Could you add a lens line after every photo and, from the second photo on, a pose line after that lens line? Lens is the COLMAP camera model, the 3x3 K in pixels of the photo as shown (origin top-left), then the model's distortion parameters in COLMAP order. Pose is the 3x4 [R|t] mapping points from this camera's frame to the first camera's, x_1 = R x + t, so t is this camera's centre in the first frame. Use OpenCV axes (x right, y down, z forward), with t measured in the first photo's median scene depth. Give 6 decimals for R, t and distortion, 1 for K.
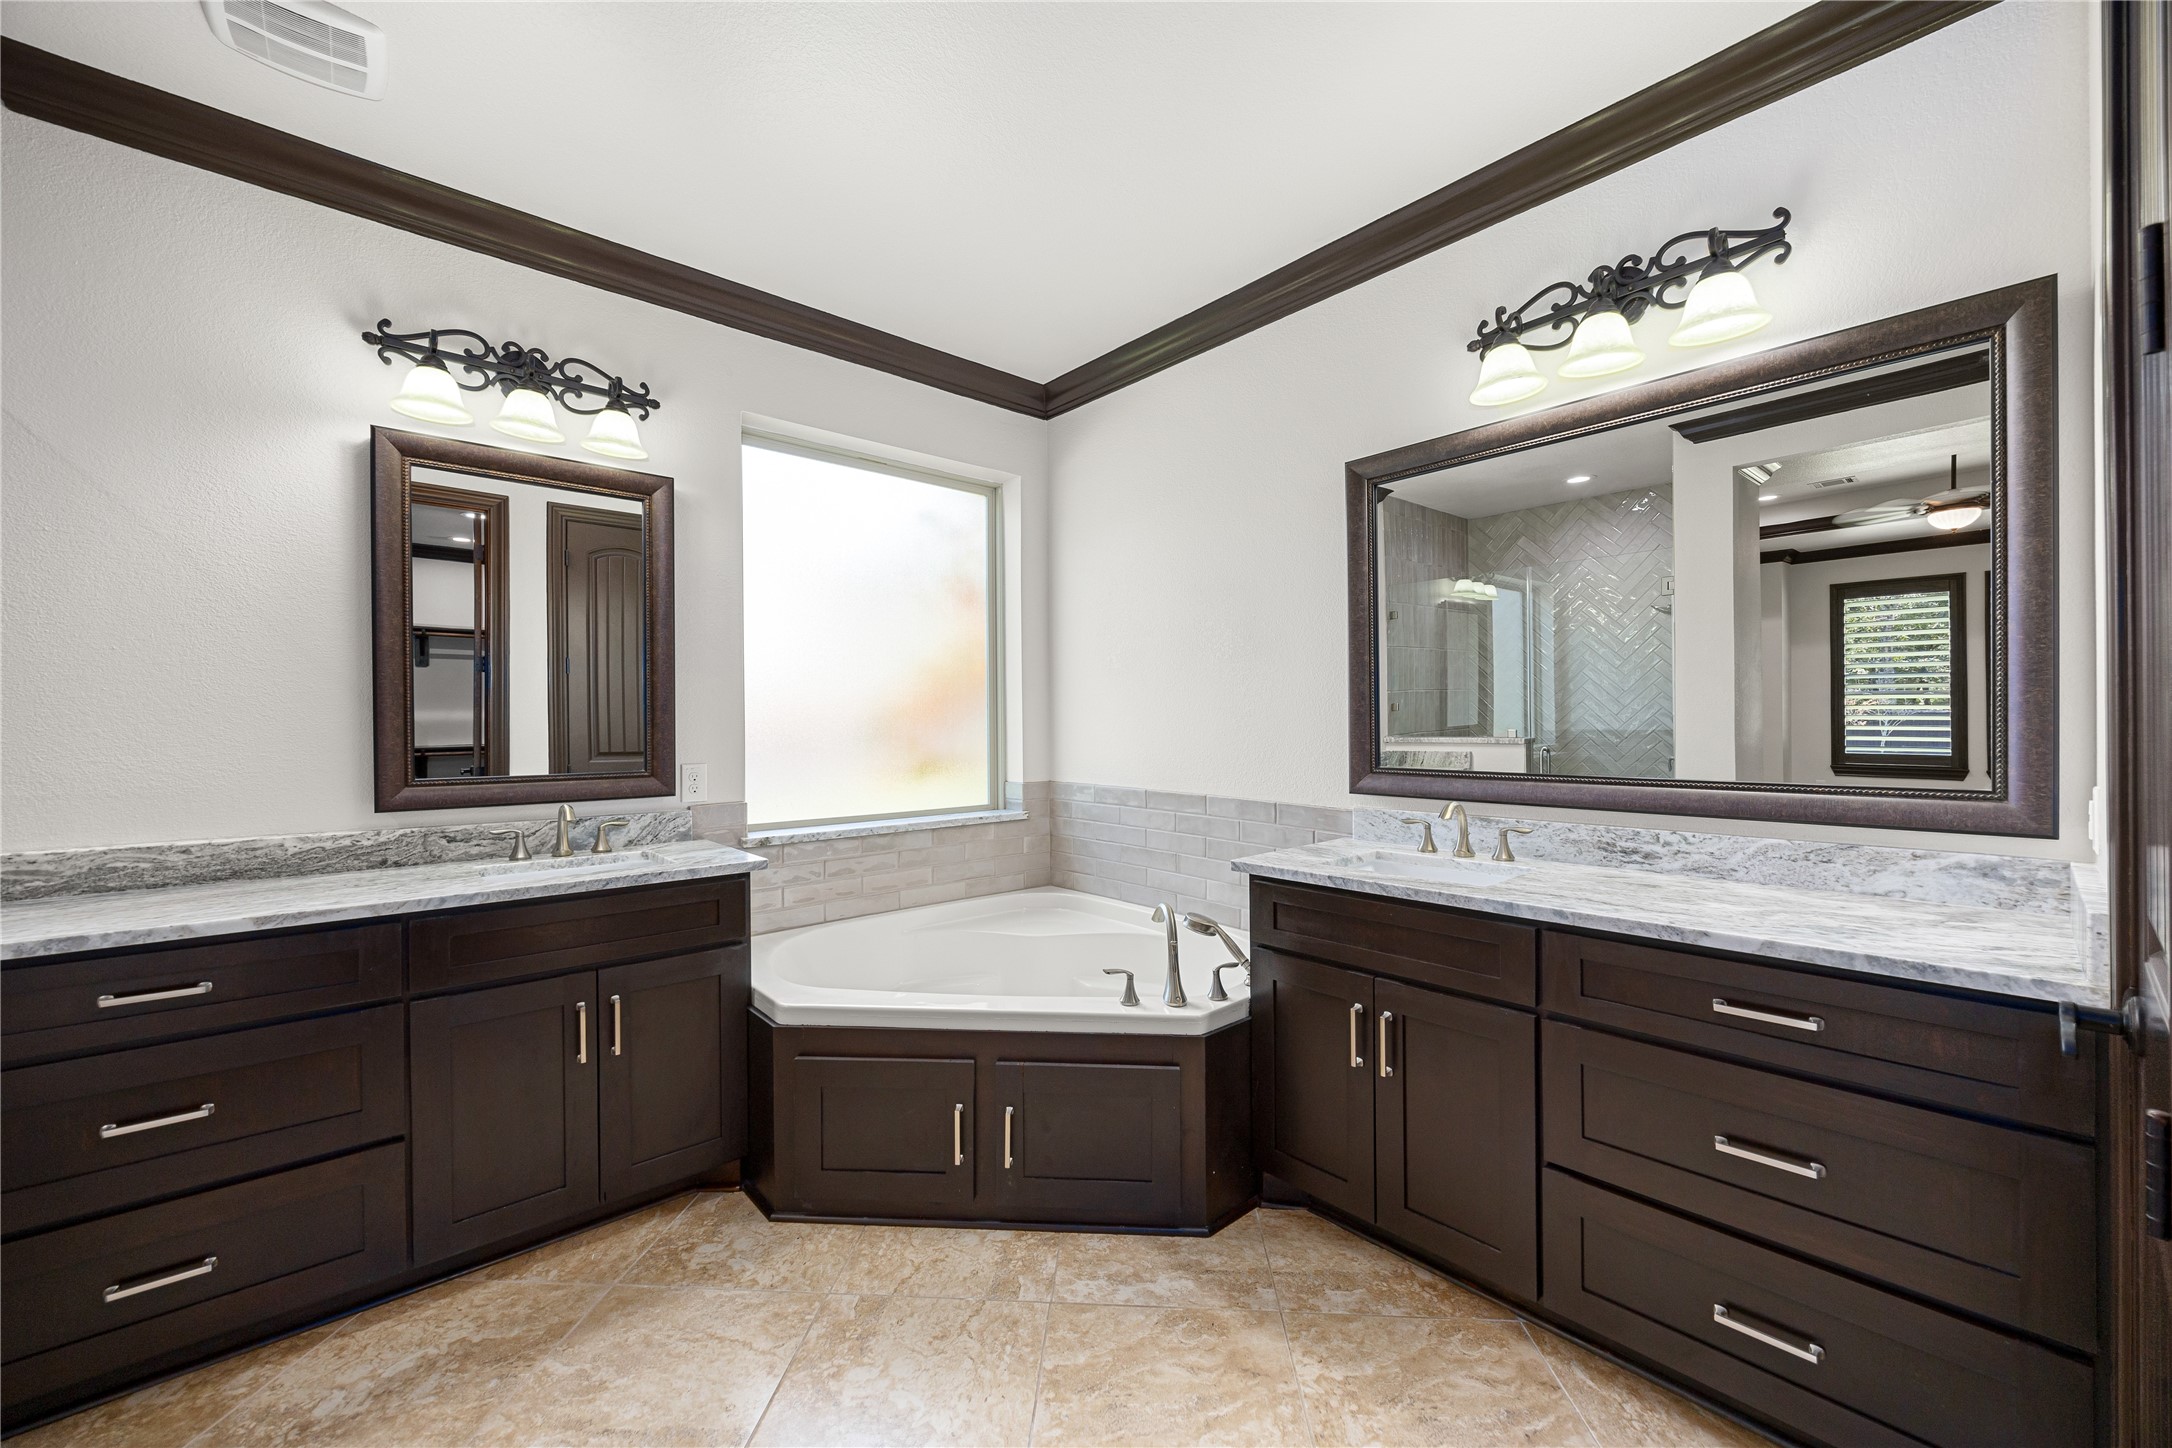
lens RADIAL K [[832.5, 0, 1089.1], [0, 832.5, 722.4], [0, 0, 1]] dist [-0.002218, -0.000165]
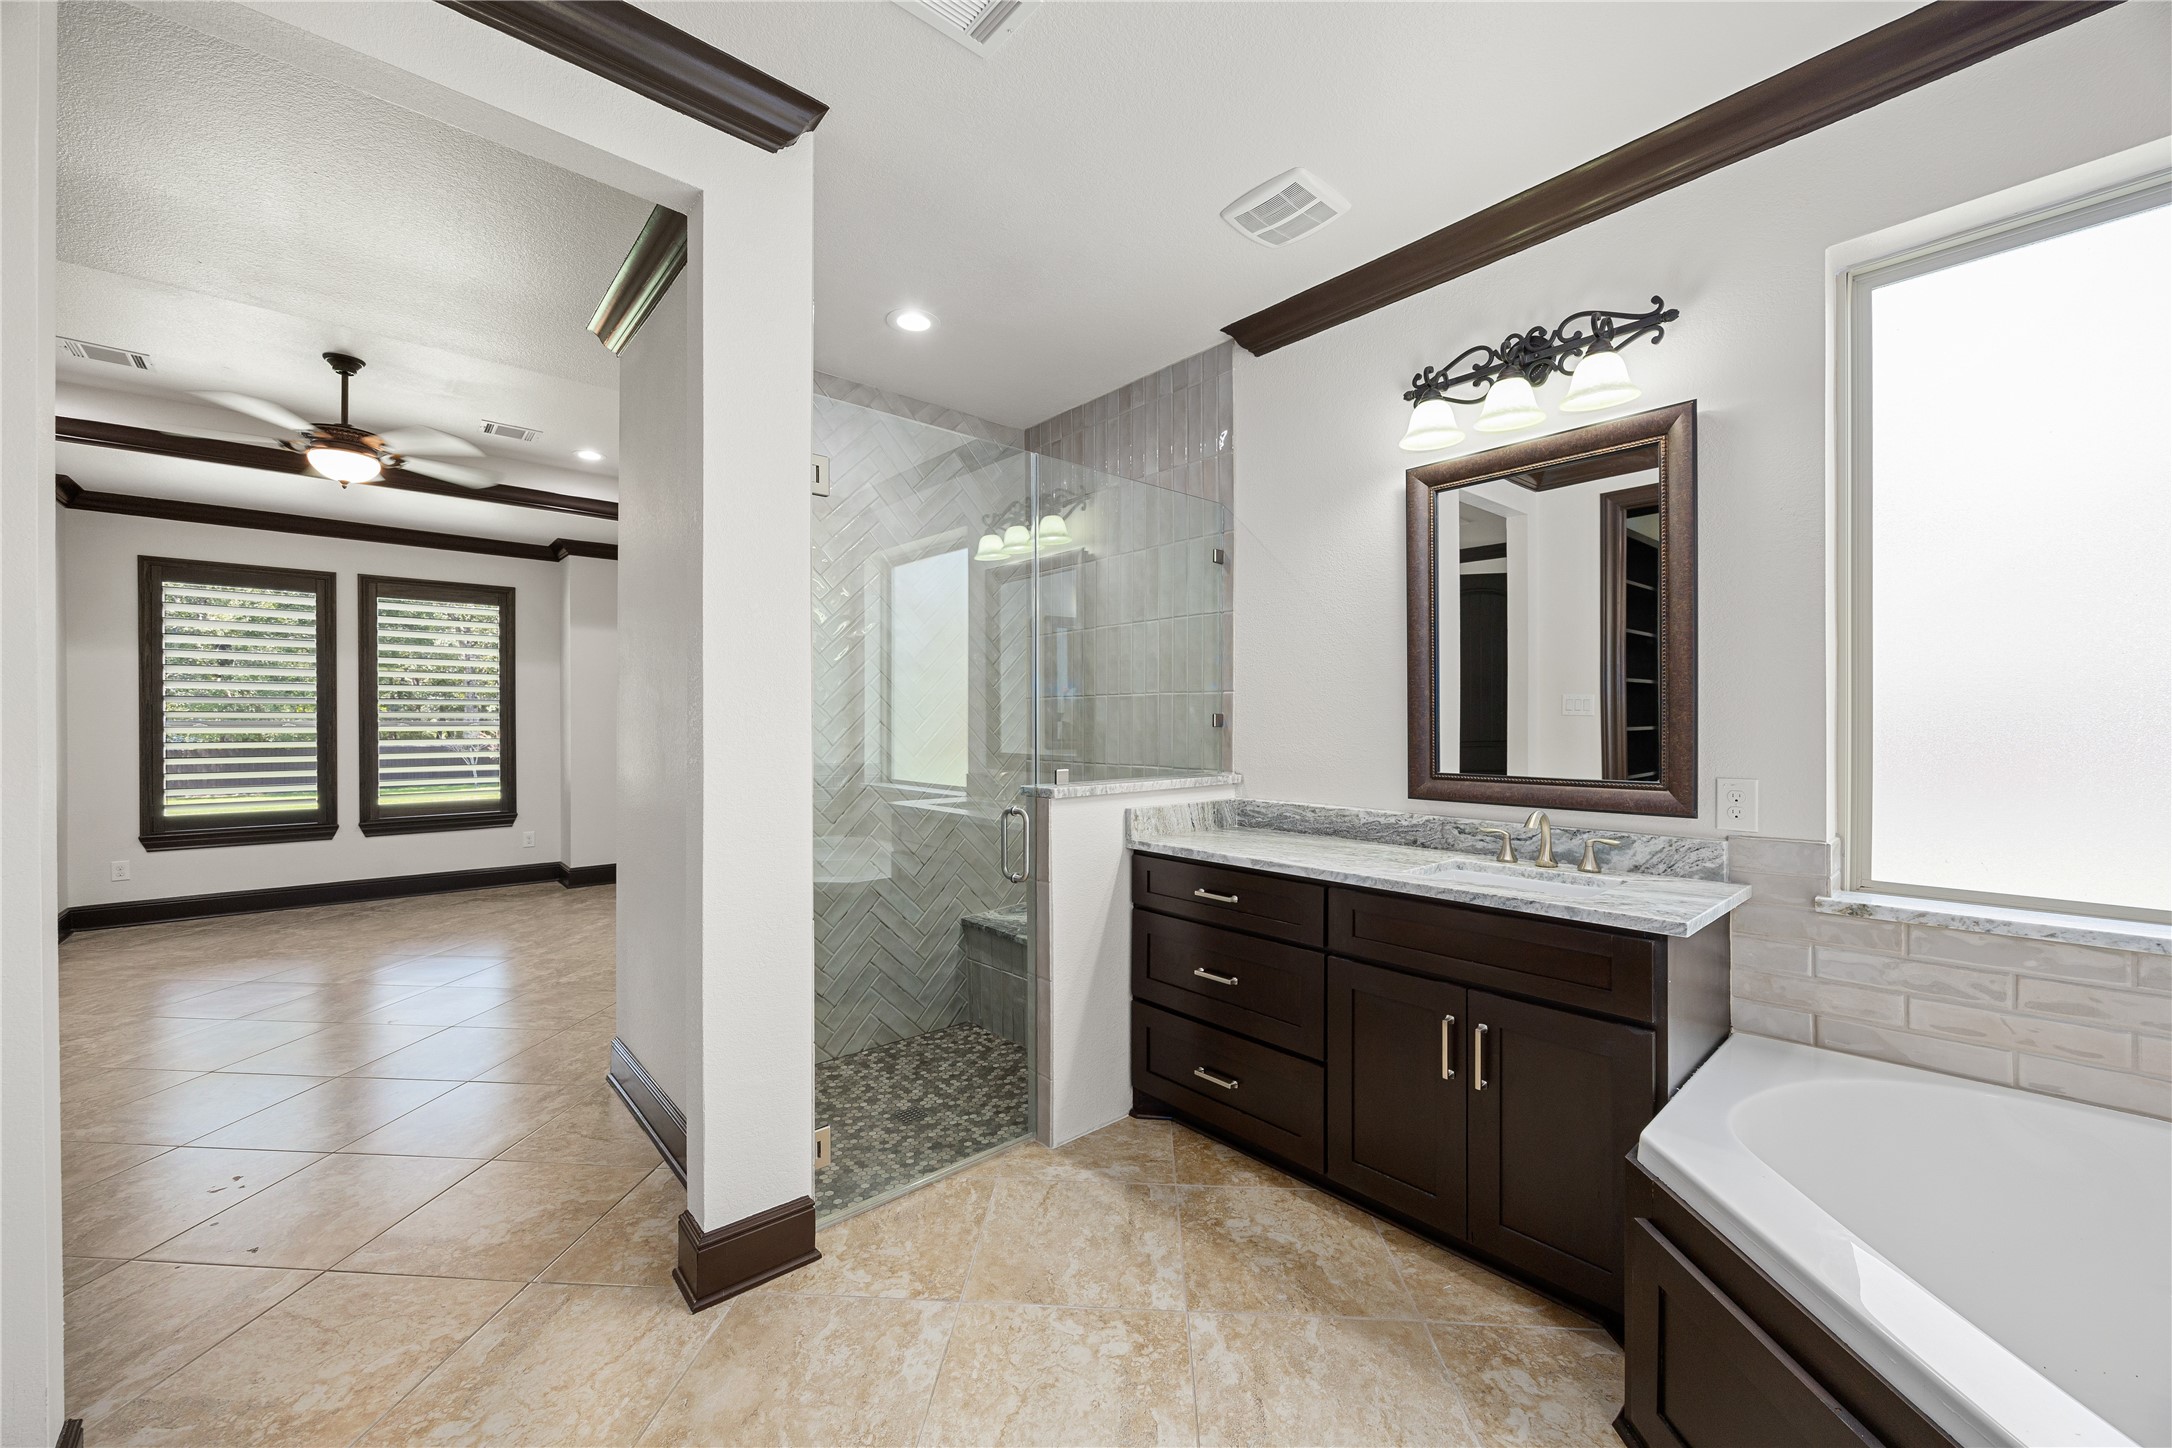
lens RADIAL K [[832.5, 0, 1089.2], [0, 832.5, 727.8], [0, 0, 1]] dist [-0.002218, -0.000165]
pose [[-0.010986, 0.006772, -0.999917, 0.348401], [0.001950, 0.999975, 0.006751, 0.000037], [0.999938, -0.001875, -0.010999, 0.604725]]
